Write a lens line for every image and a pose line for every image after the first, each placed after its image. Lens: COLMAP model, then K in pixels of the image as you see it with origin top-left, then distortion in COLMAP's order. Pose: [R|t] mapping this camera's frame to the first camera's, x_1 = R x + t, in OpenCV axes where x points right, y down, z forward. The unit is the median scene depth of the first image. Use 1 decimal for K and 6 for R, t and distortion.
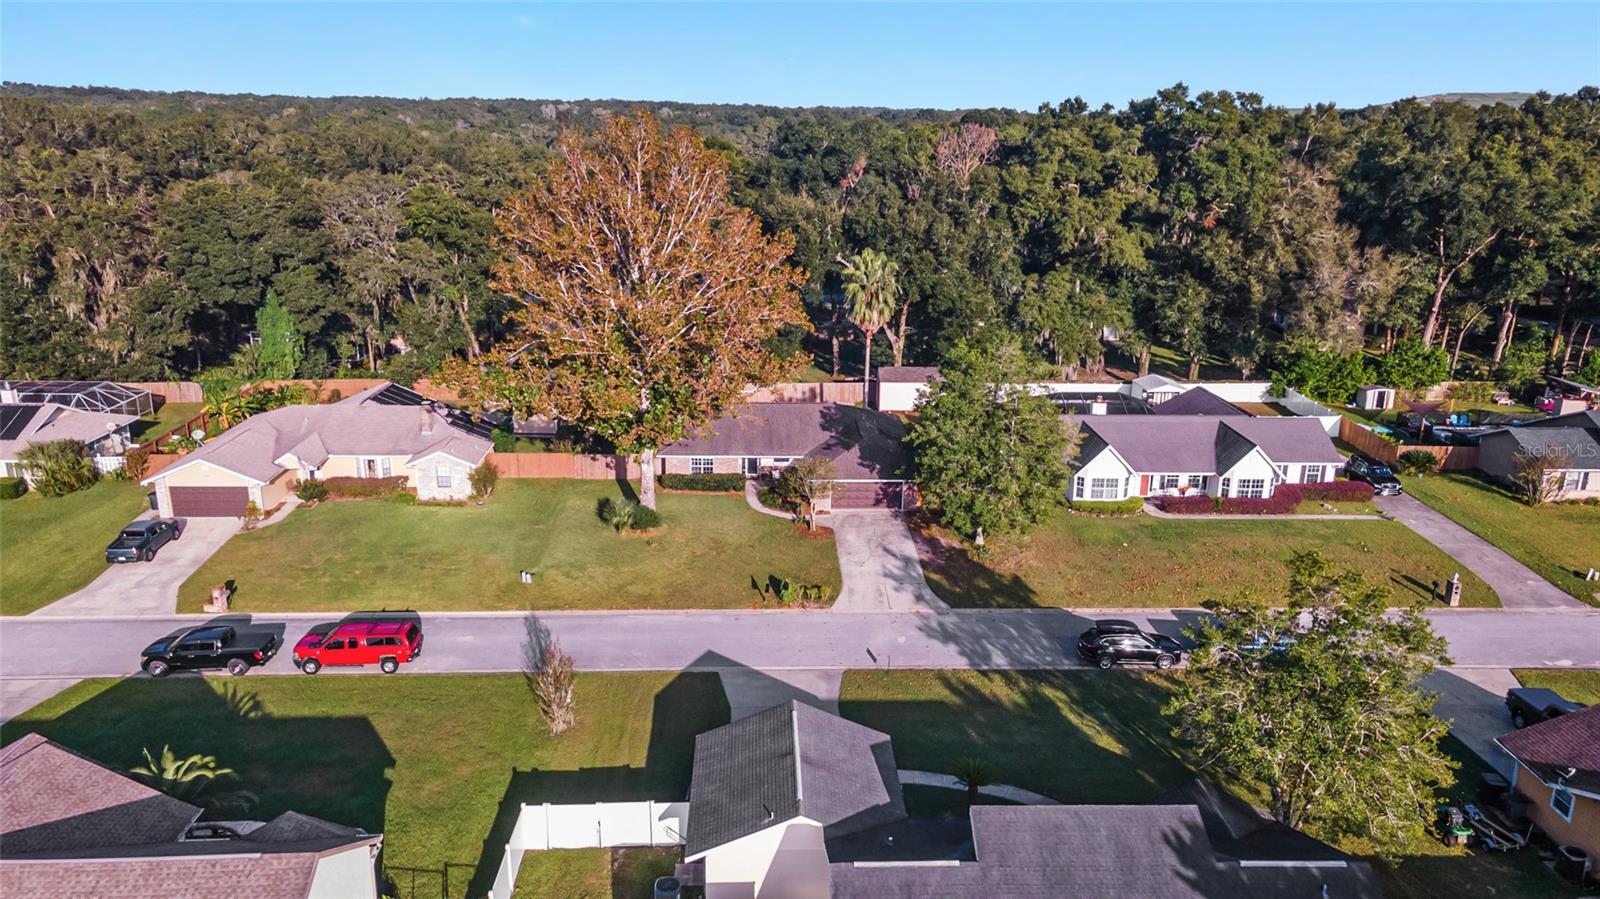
lens RADIAL K [[1180.3, 0, 793.5], [0, 1180.3, 454.5], [0, 0, 1]] dist [0.037807, 0.013420]
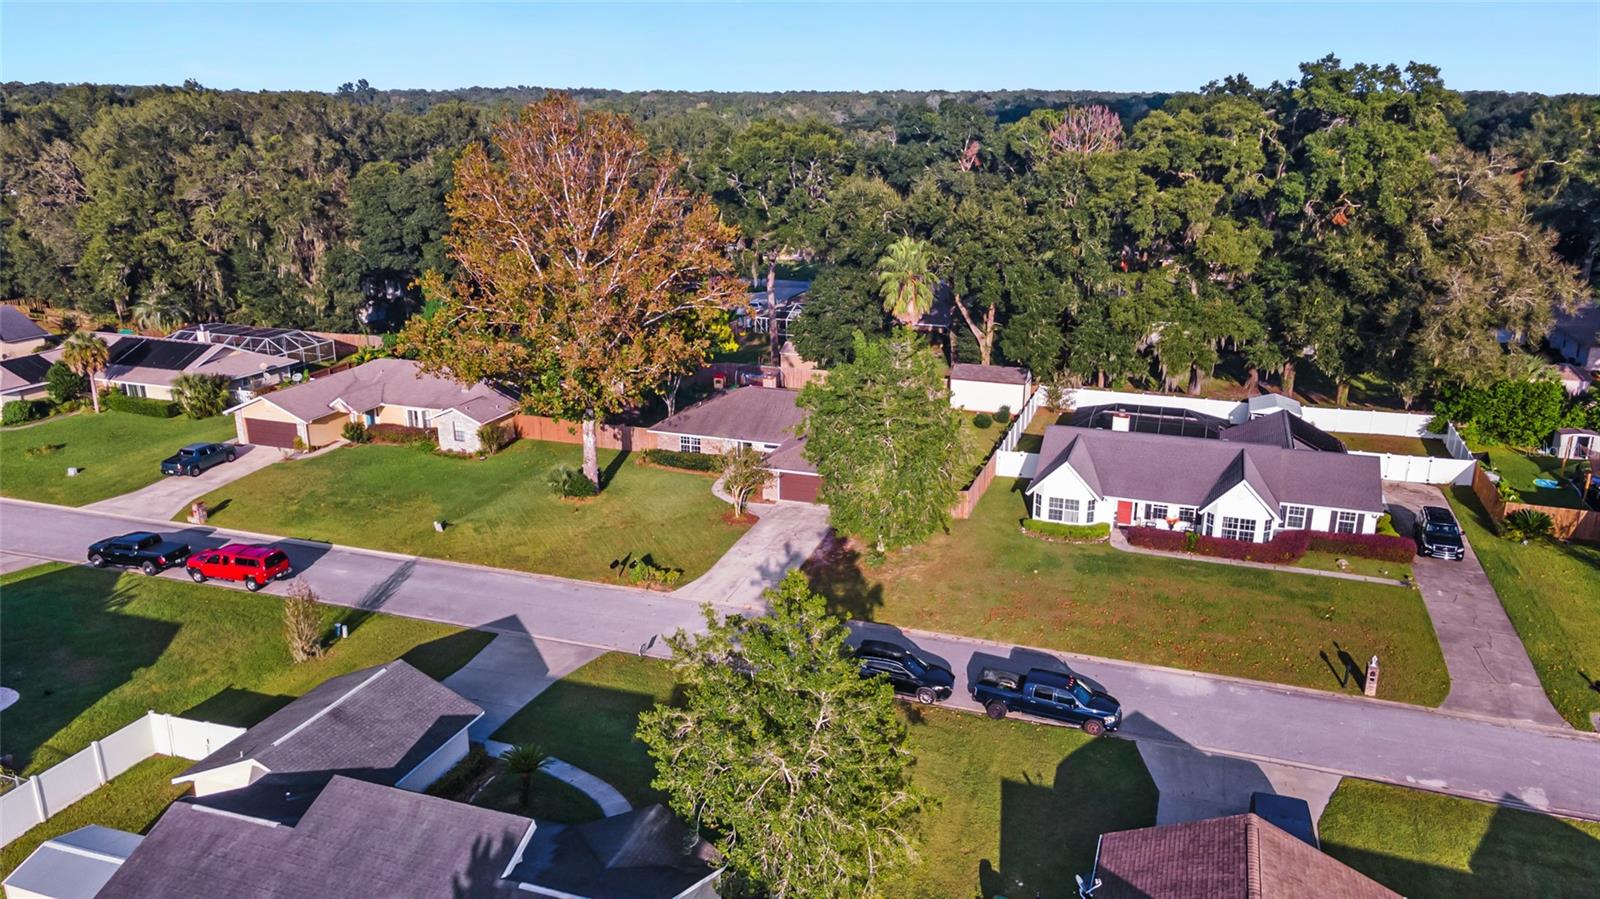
lens RADIAL K [[1180.3, 0, 795.8], [0, 1180.3, 447.8], [0, 0, 1]] dist [0.037807, 0.013420]
pose [[0.930027, 0.094130, -0.355231, 0.375845], [-0.093586, 0.995435, 0.018758, -0.015313], [0.355375, 0.015800, 0.934590, 0.085945]]
